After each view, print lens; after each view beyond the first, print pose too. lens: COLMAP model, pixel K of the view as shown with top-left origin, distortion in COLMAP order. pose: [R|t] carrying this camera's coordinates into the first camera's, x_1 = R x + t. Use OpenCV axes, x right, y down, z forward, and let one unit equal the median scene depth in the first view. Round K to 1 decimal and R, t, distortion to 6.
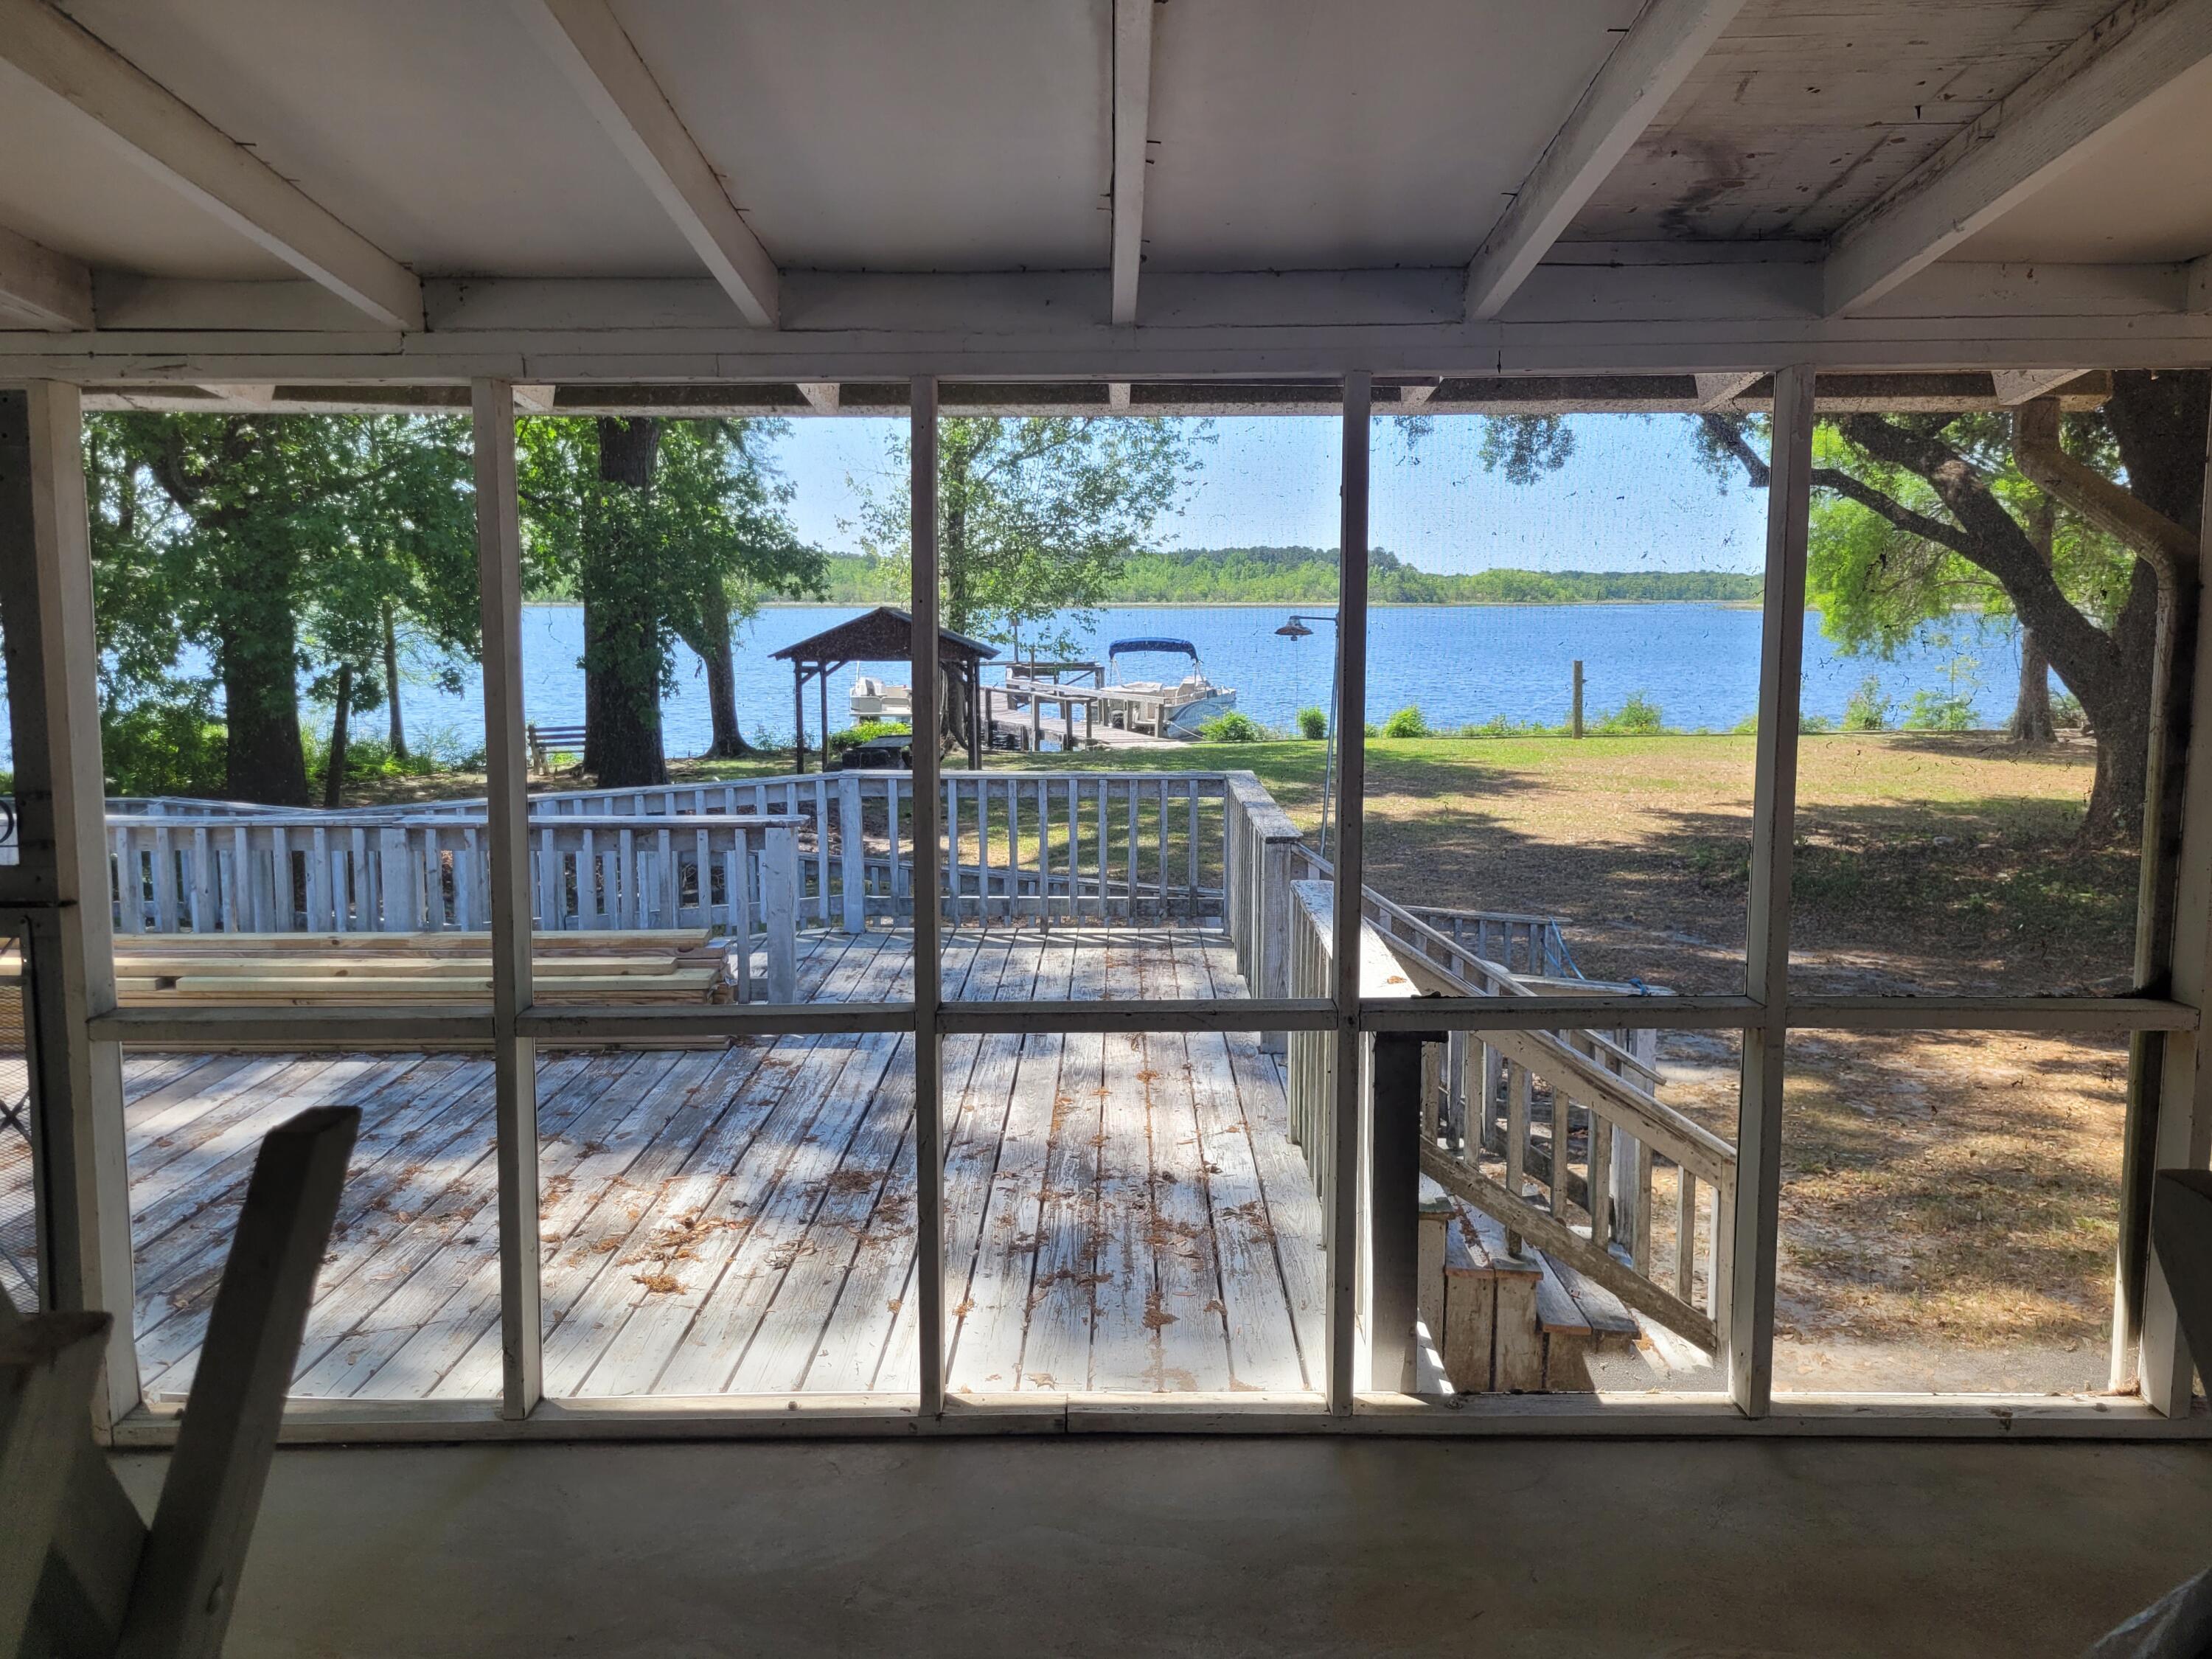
lens RADIAL K [[1677.8, 0, 1104.5], [0, 1677.8, 776.3], [0, 0, 1]] dist [0.043647, -0.043124]
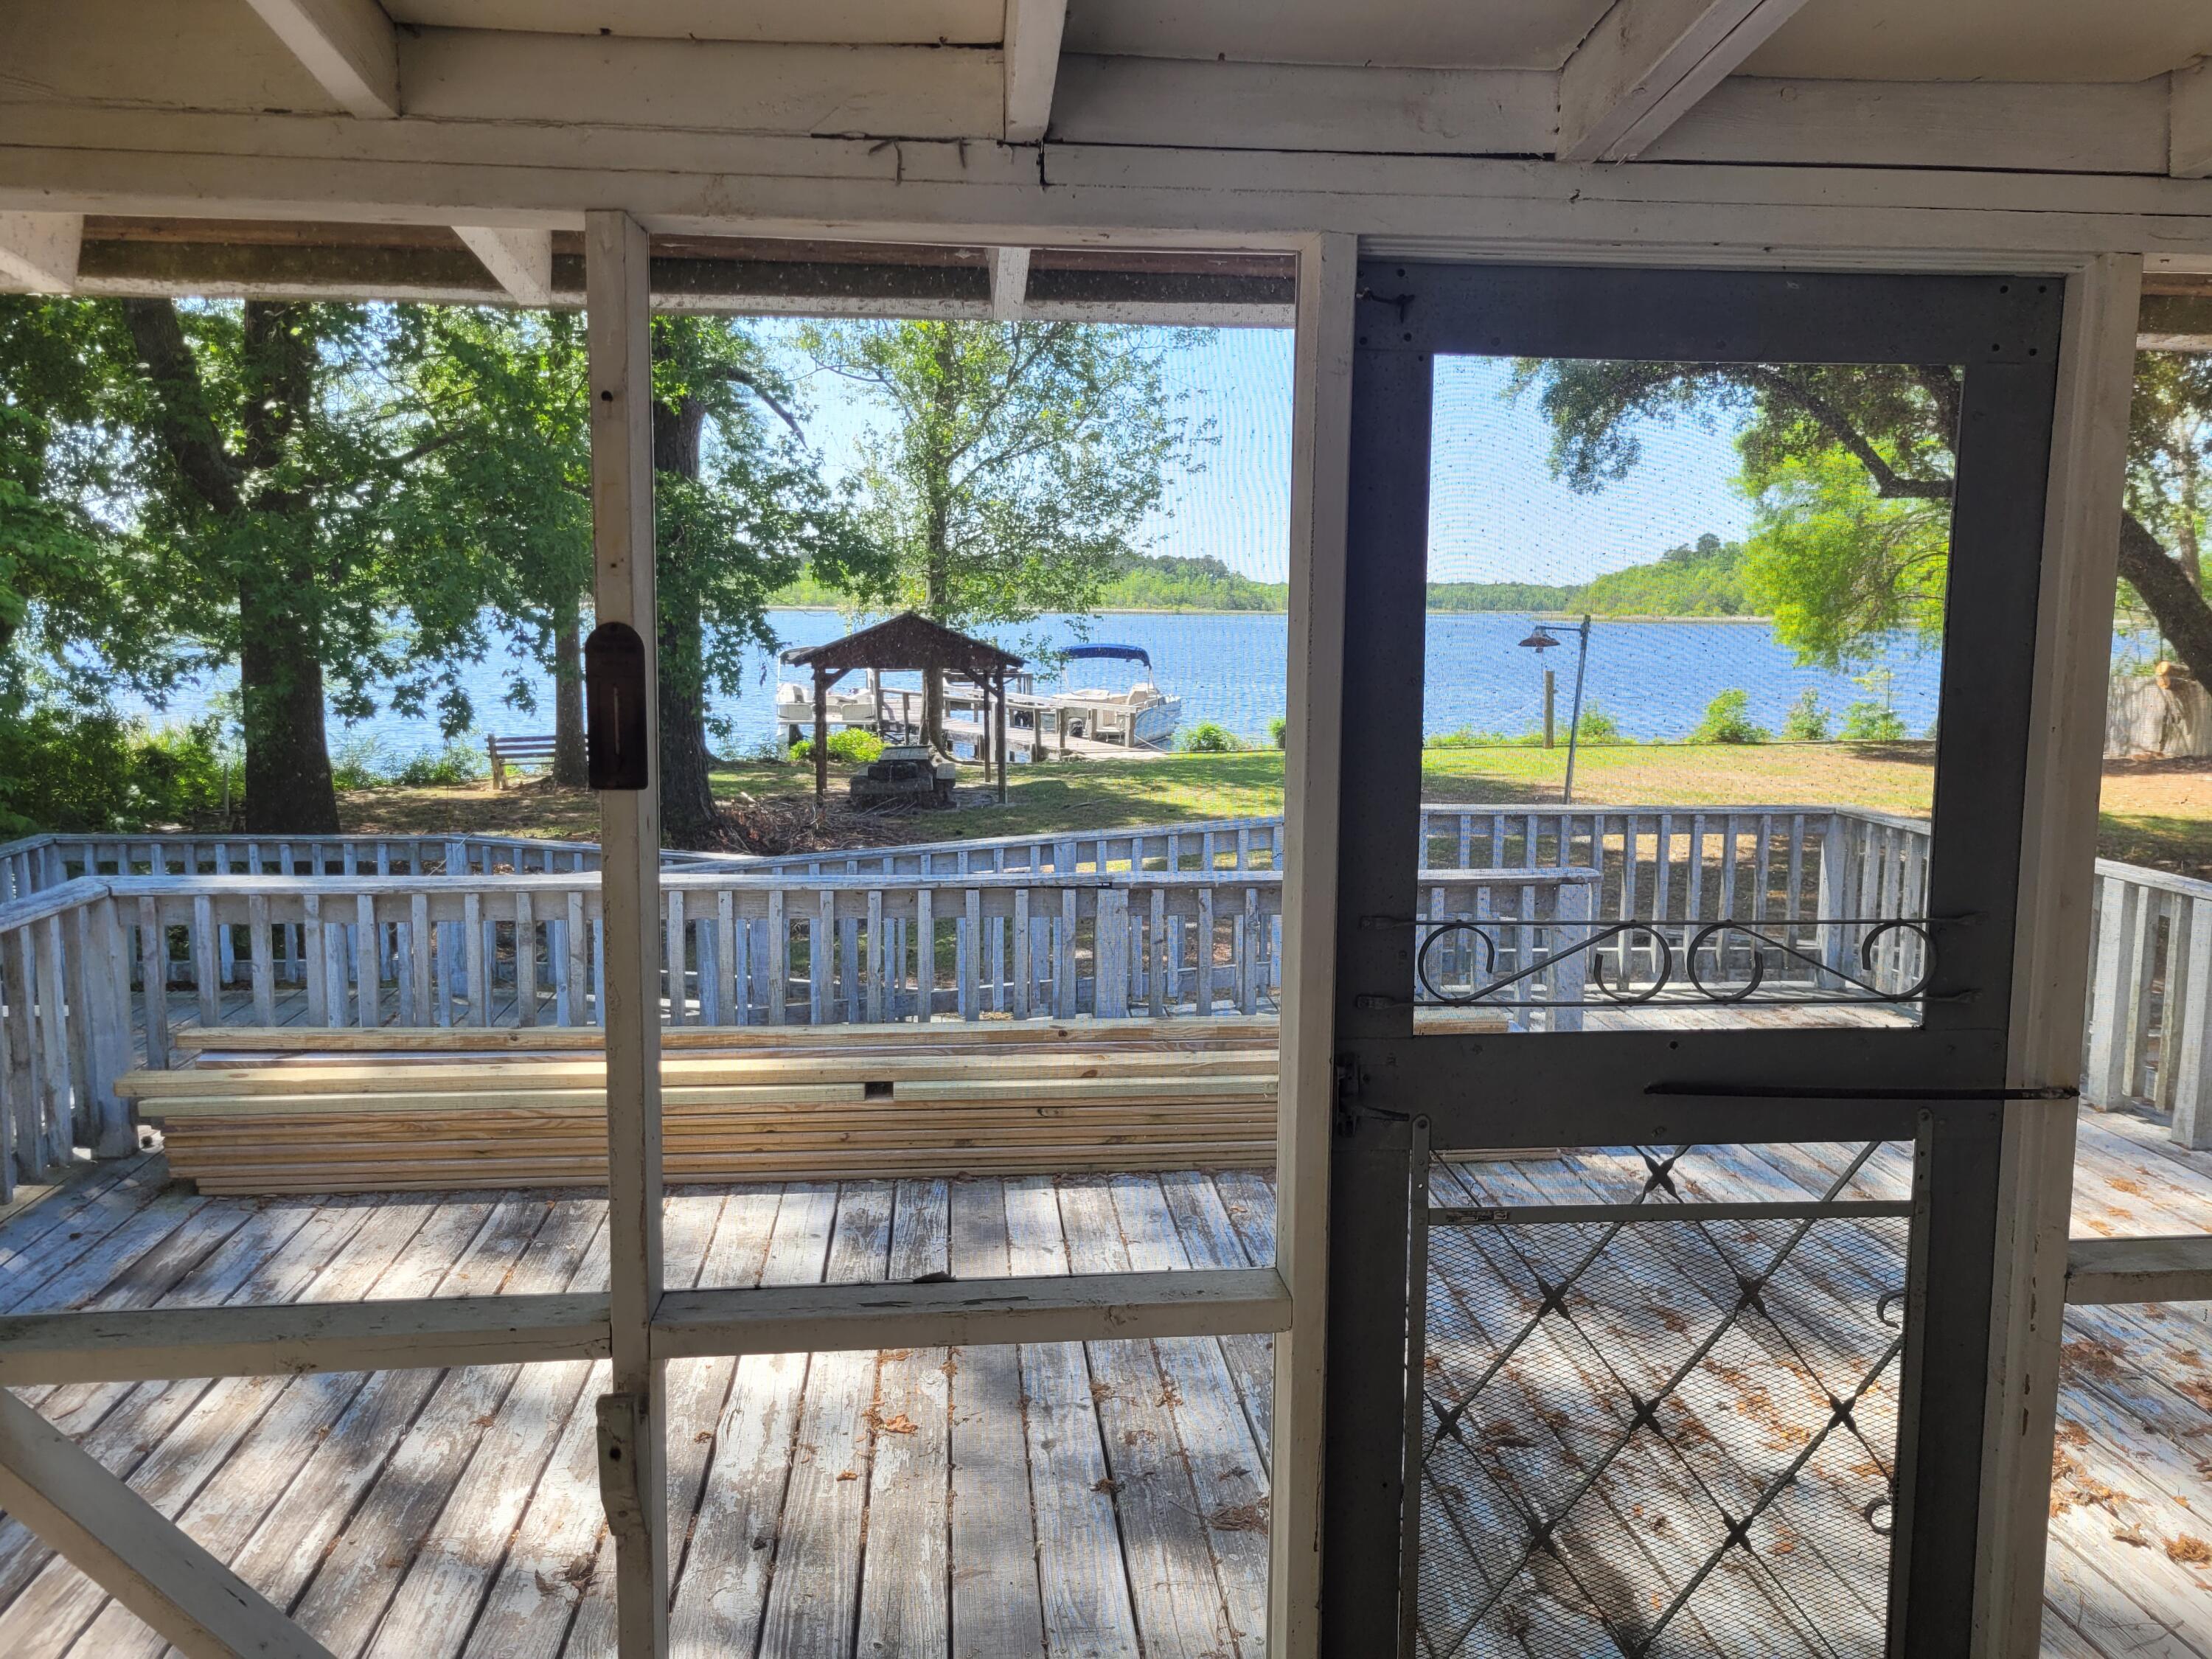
lens RADIAL K [[1678.0, 0, 1160.0], [0, 1678.0, 790.8], [0, 0, 1]] dist [0.039340, -0.000417]
pose [[0.990551, -0.003538, 0.137097, -0.101382], [0.002771, 0.999979, 0.005783, -0.004090], [-0.137115, -0.005349, 0.990541, 0.040794]]
